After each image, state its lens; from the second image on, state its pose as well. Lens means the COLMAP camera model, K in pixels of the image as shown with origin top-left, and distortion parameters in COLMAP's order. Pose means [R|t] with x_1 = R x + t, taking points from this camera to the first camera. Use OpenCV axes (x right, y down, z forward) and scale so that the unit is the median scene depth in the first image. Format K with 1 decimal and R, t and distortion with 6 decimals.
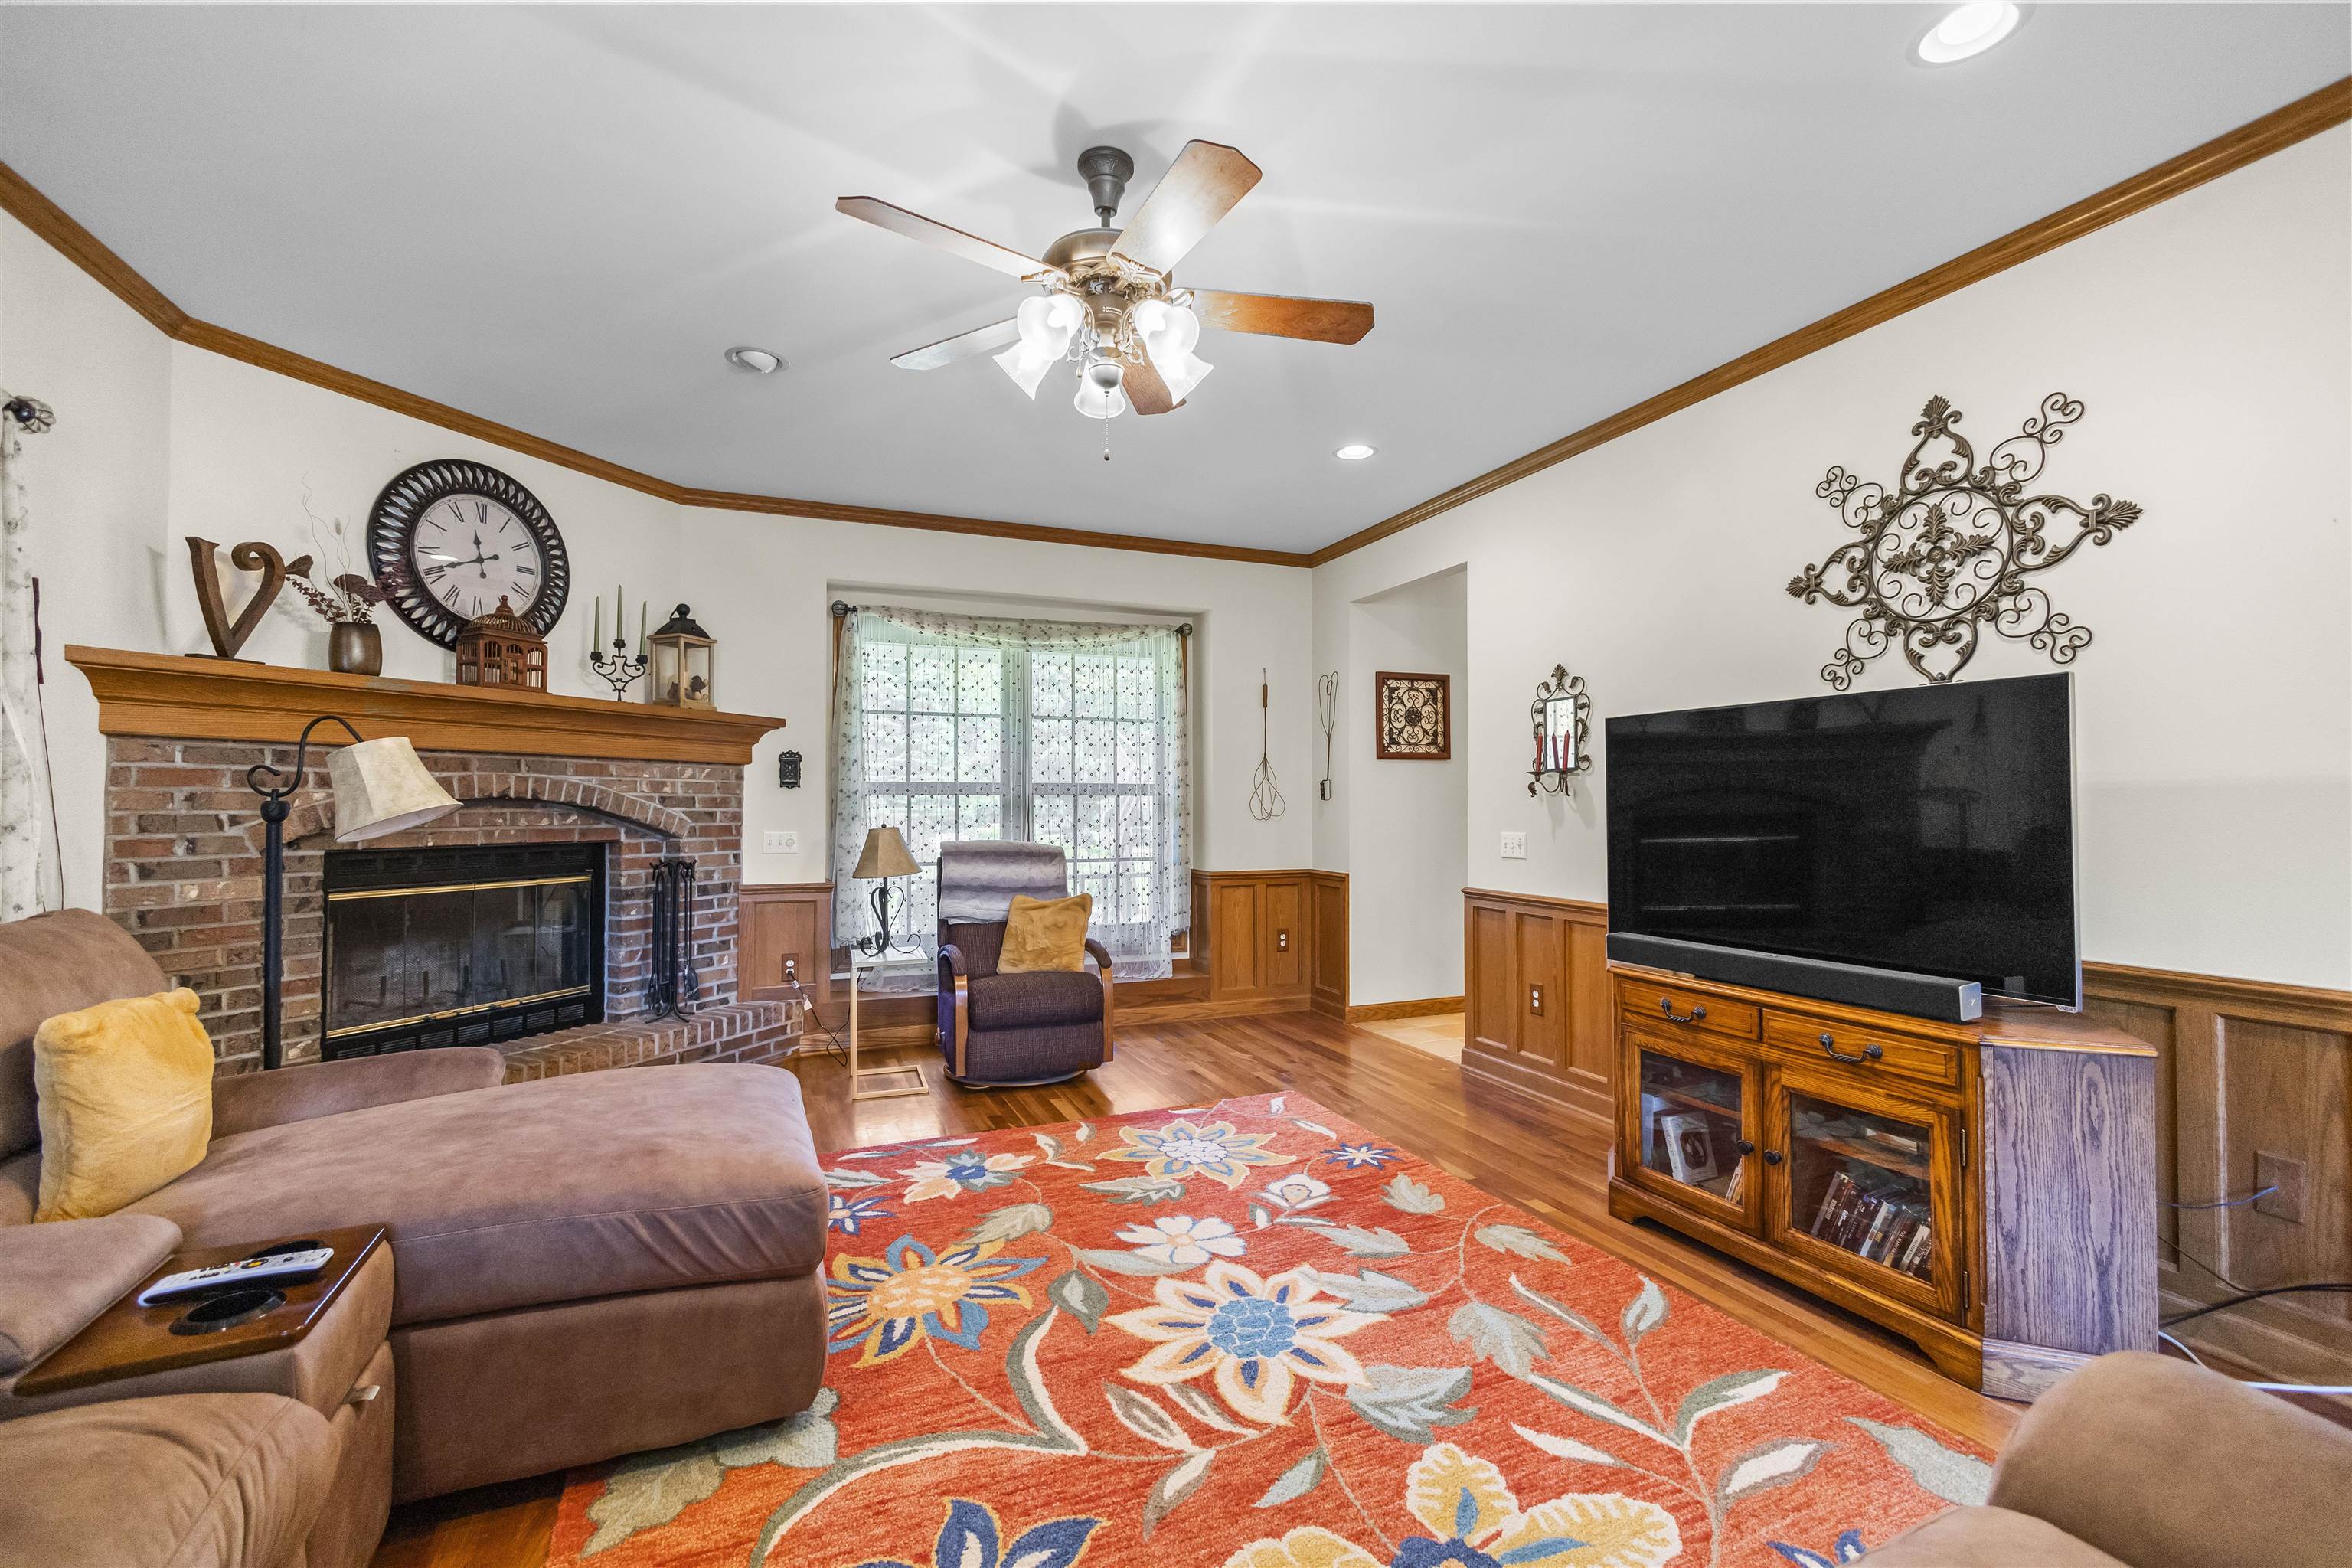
lens RADIAL K [[1001.1, 0, 1197.1], [0, 1001.1, 791.2], [0, 0, 1]] dist [-0.007554, -0.001334]
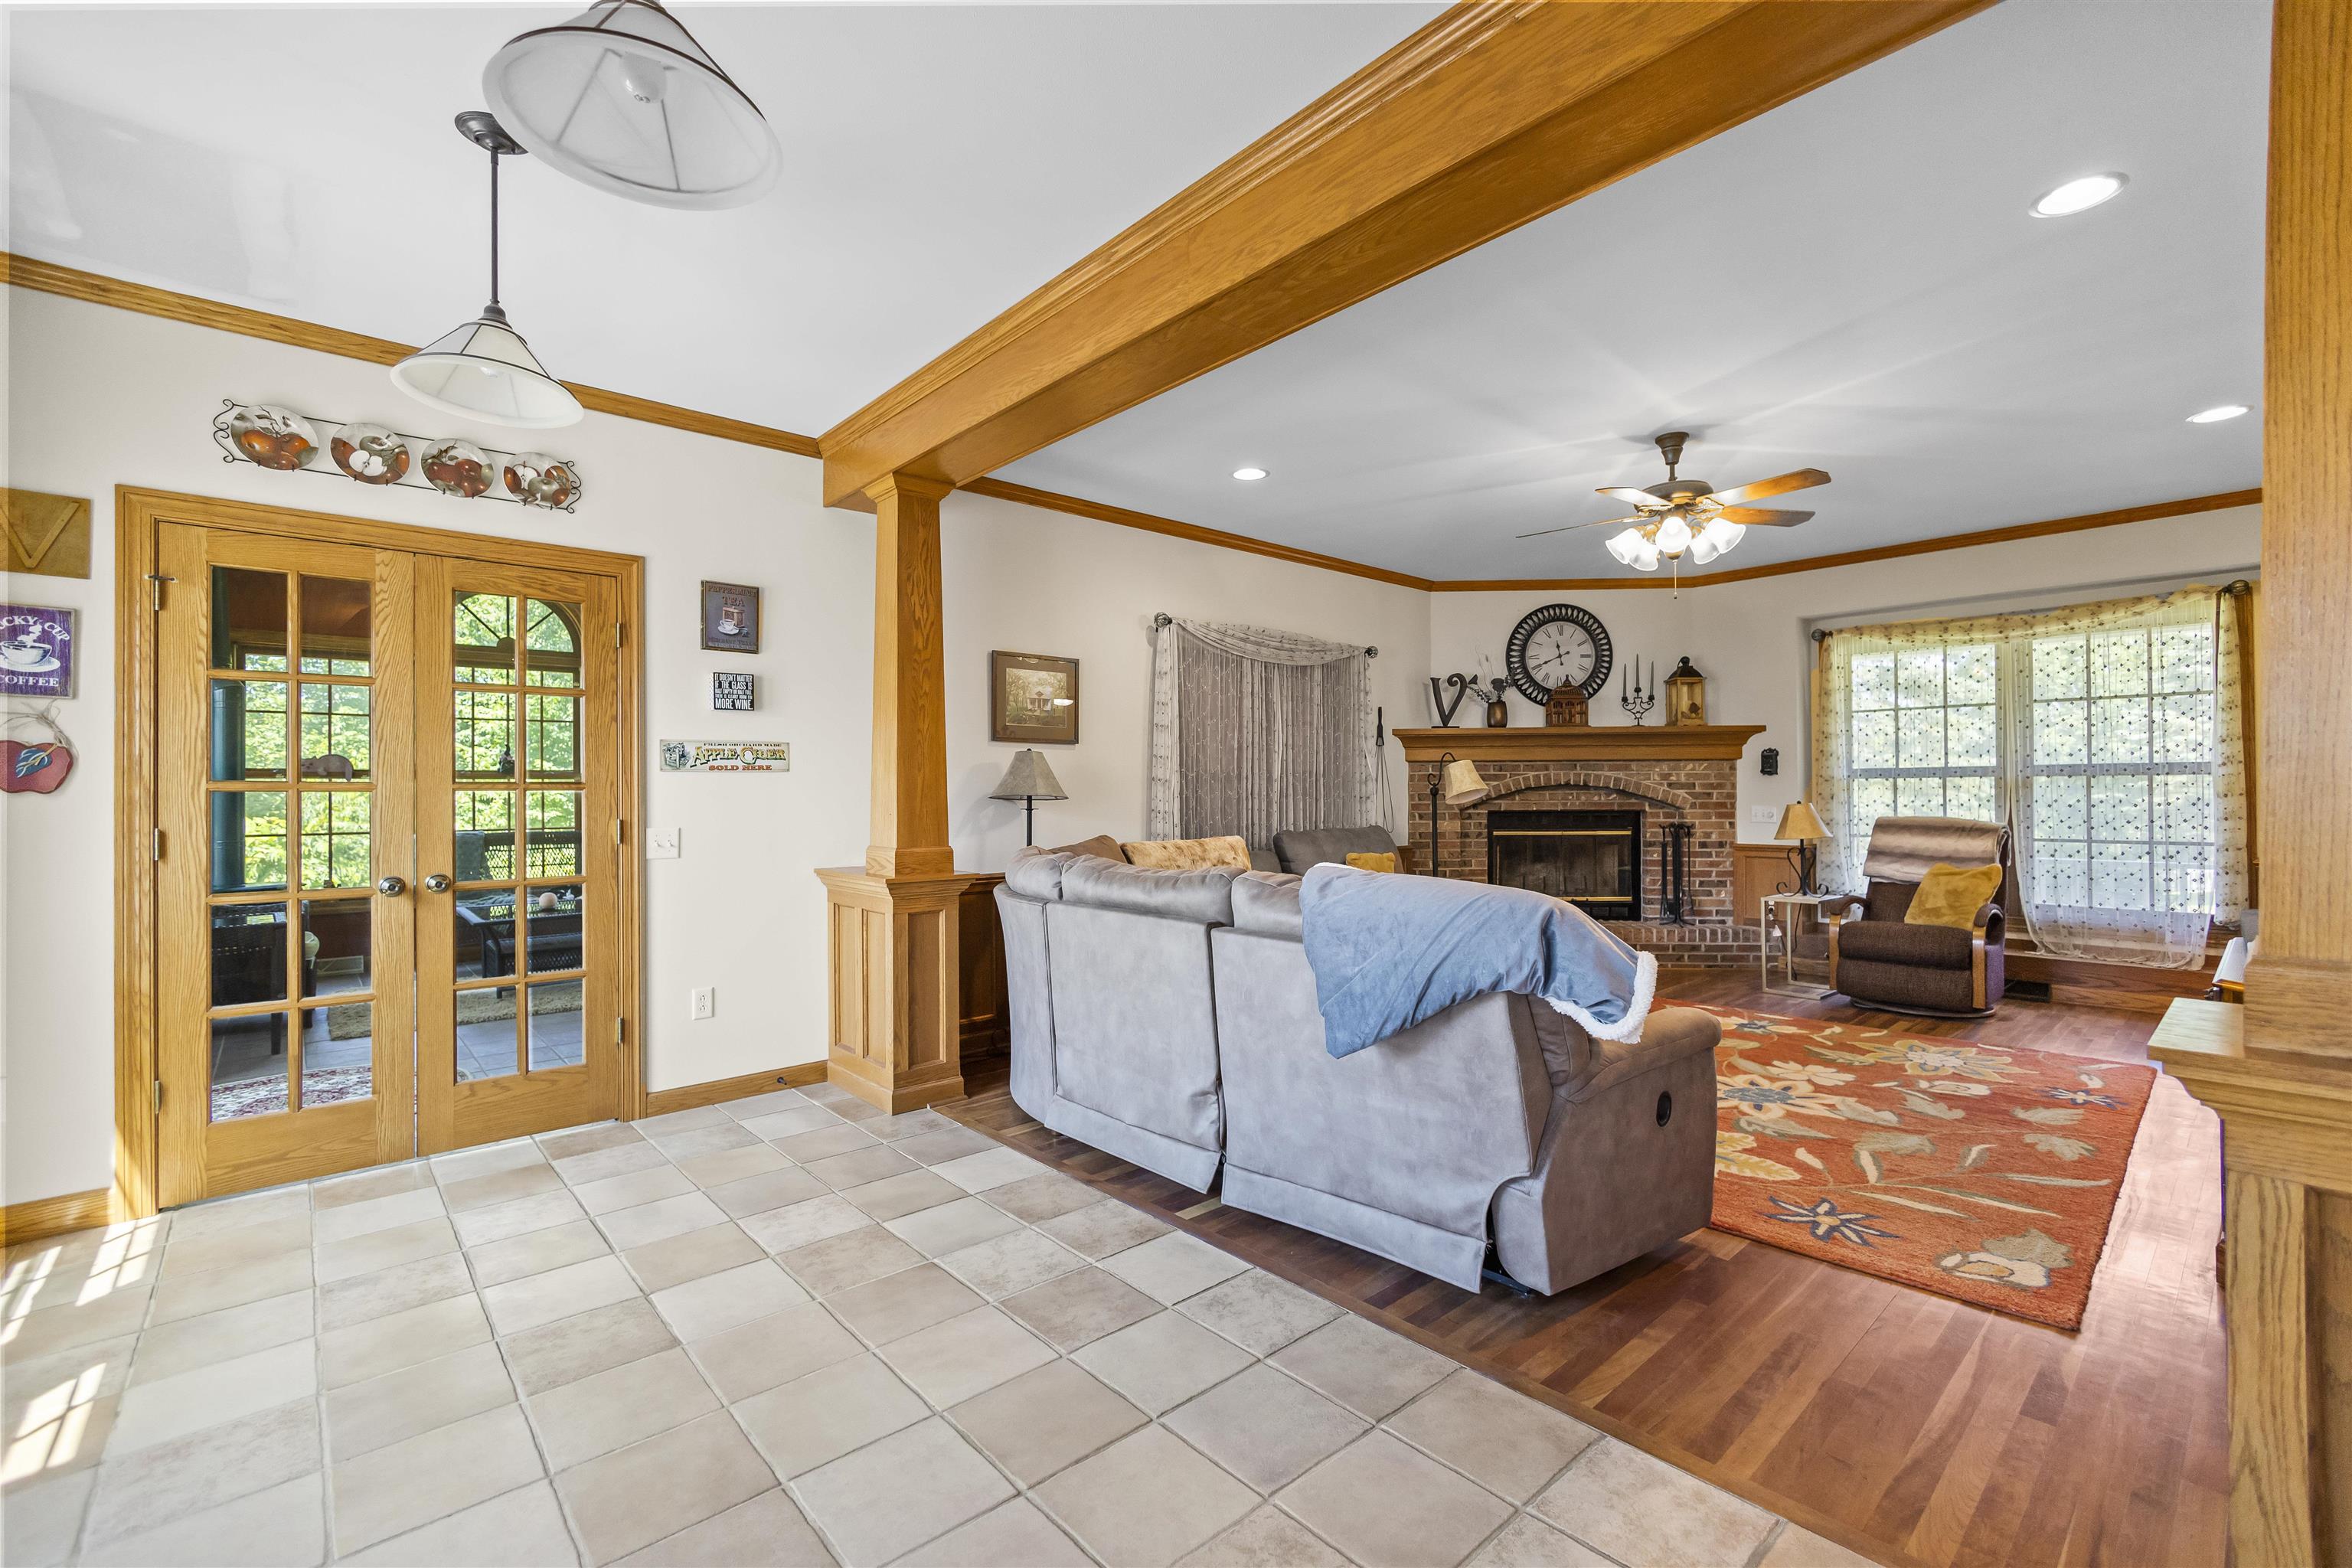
lens RADIAL K [[1001.1, 0, 1184.6], [0, 1001.1, 783.1], [0, 0, 1]] dist [-0.007554, -0.001334]
pose [[0.333164, -0.011318, -0.942801, 0.727848], [0.018143, 0.999820, -0.005591, 0.001054], [0.942694, -0.015243, 0.333310, -0.254957]]
